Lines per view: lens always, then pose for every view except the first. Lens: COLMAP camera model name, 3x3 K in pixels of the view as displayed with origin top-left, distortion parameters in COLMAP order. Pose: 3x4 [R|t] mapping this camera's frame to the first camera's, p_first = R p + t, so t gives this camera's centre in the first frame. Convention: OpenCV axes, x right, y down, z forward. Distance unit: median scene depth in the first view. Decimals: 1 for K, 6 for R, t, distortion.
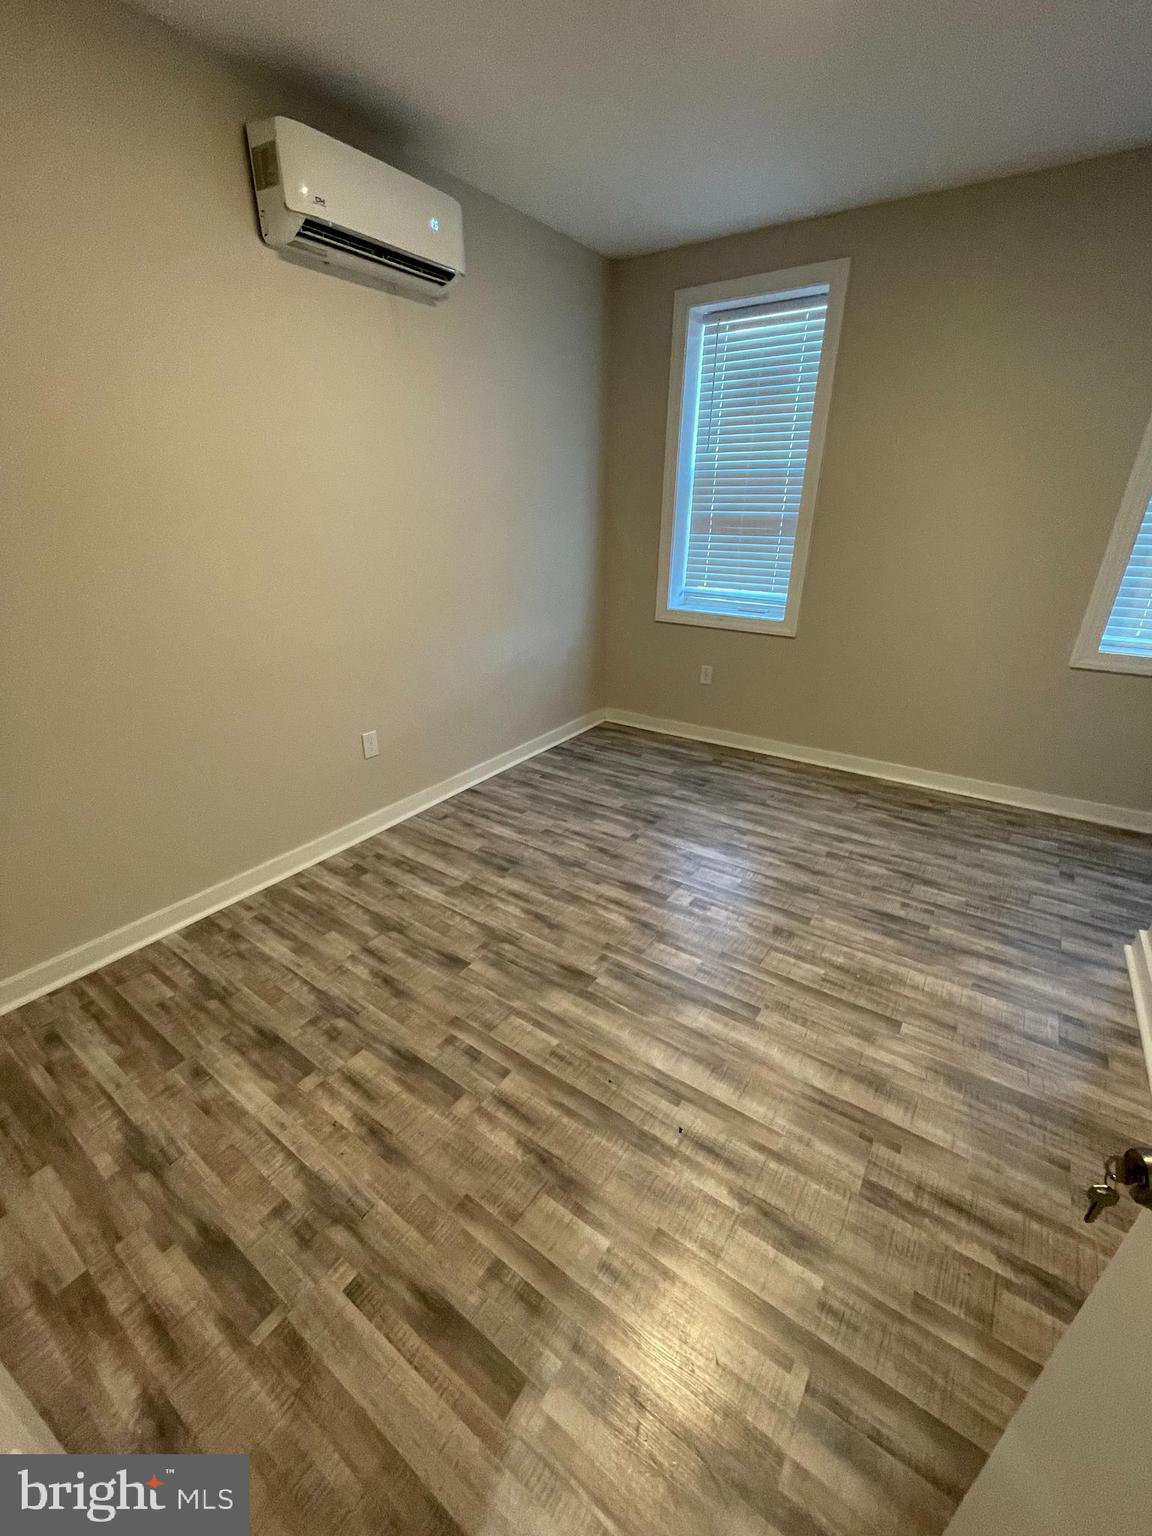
lens RADIAL K [[623.1, 0, 577.3], [0, 623.1, 771.1], [0, 0, 1]] dist [0.003321, -0.000436]
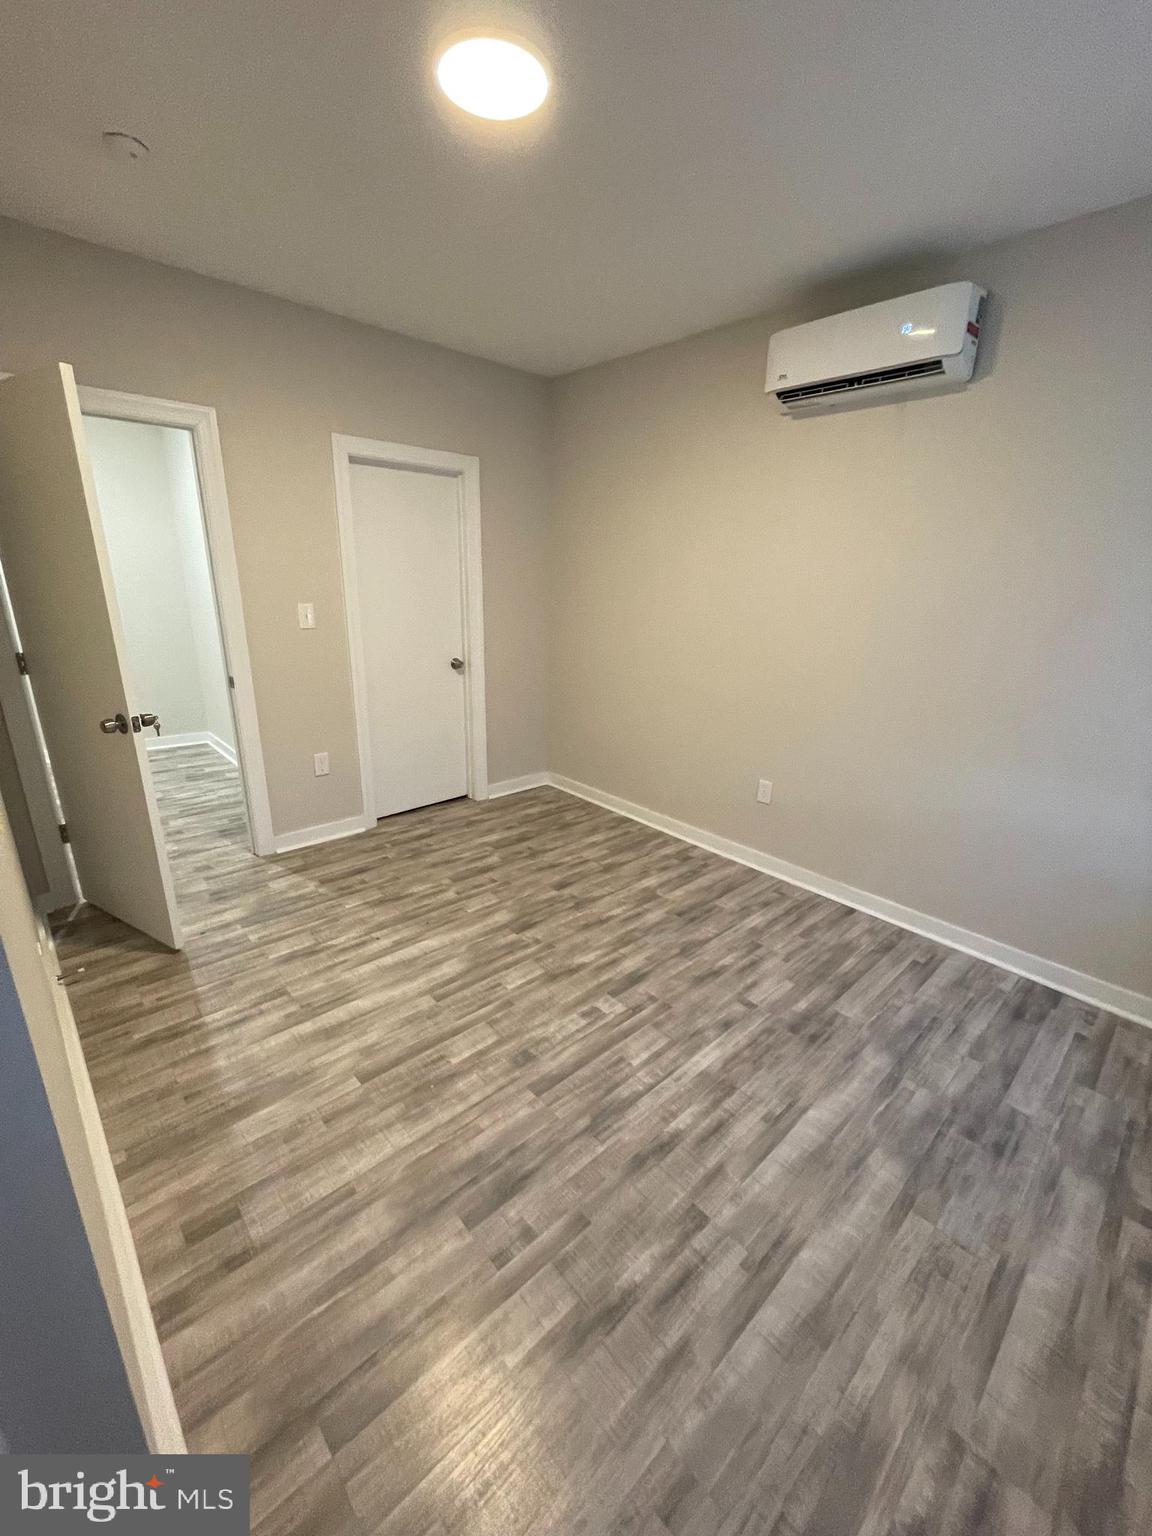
lens RADIAL K [[623.1, 0, 565.7], [0, 623.1, 769.3], [0, 0, 1]] dist [0.003321, -0.000436]
pose [[-0.221440, 0.280292, -0.934024, 1.023279], [-0.421559, 0.836169, 0.350871, -0.411450], [0.879348, 0.471443, -0.067002, 0.927747]]
